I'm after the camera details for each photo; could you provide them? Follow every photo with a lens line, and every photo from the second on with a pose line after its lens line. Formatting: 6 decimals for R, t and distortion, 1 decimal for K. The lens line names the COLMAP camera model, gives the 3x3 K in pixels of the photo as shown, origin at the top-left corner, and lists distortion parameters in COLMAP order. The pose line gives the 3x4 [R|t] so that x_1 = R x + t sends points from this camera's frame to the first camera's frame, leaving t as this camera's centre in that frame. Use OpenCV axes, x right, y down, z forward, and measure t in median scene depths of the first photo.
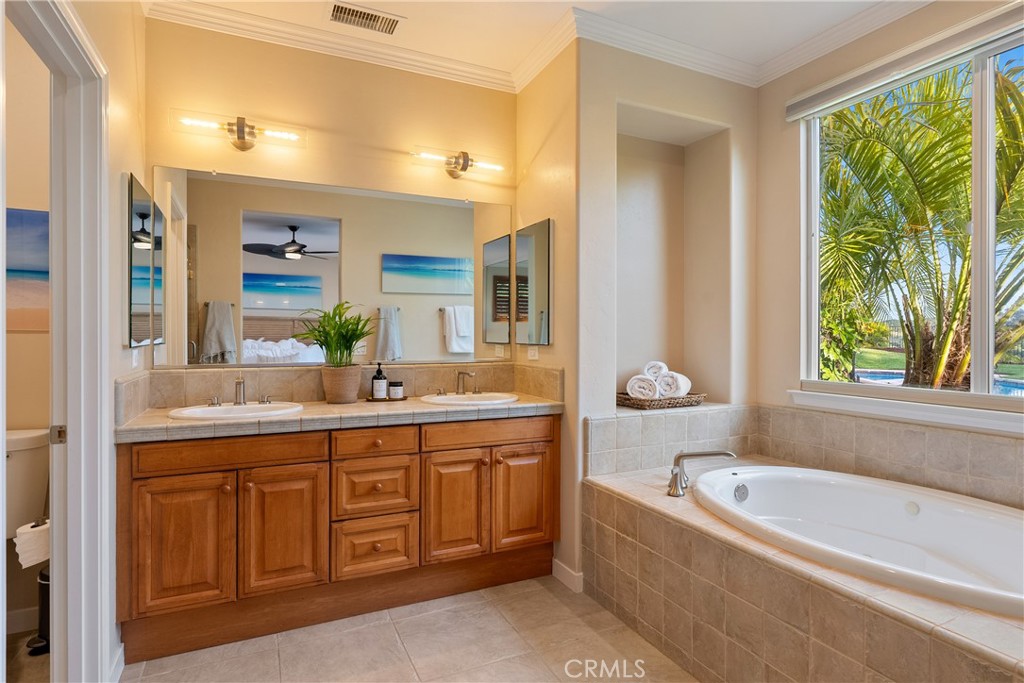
lens RADIAL K [[539.9, 0, 510.9], [0, 539.9, 336.5], [0, 0, 1]] dist [-0.002814, -0.000224]
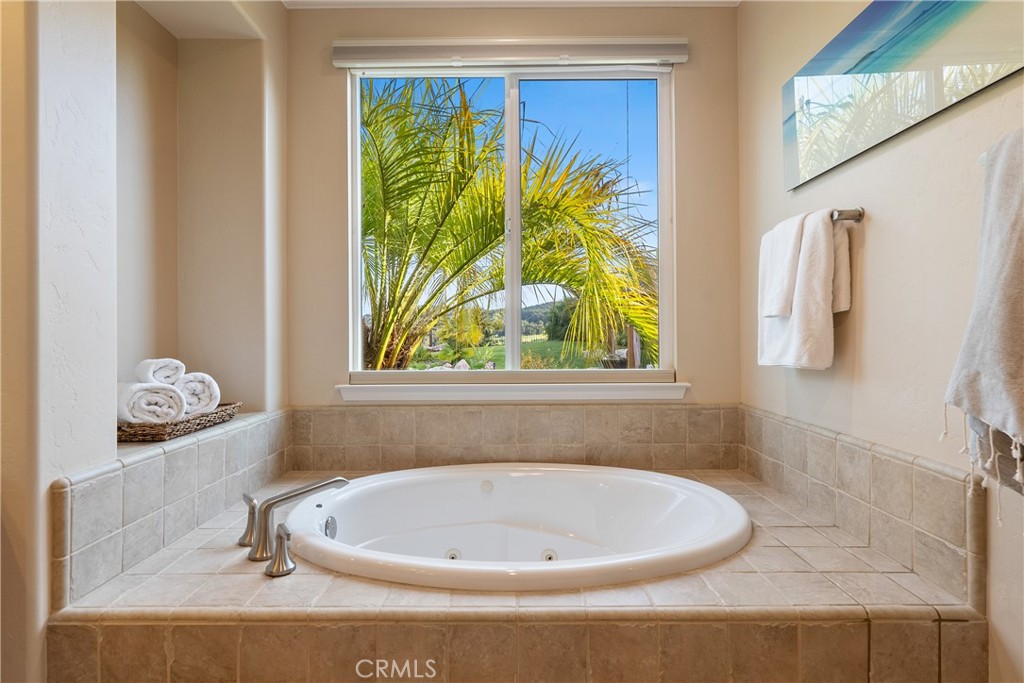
lens RADIAL K [[502.3, 0, 512.0], [0, 502.3, 334.3], [0, 0, 1]] dist [-0.007158, 0.000461]
pose [[0.432400, -0.000456, 0.901682, -0.077949], [0.010243, 0.999938, -0.004406, 0.029254], [-0.901624, 0.011141, 0.432378, 0.461706]]
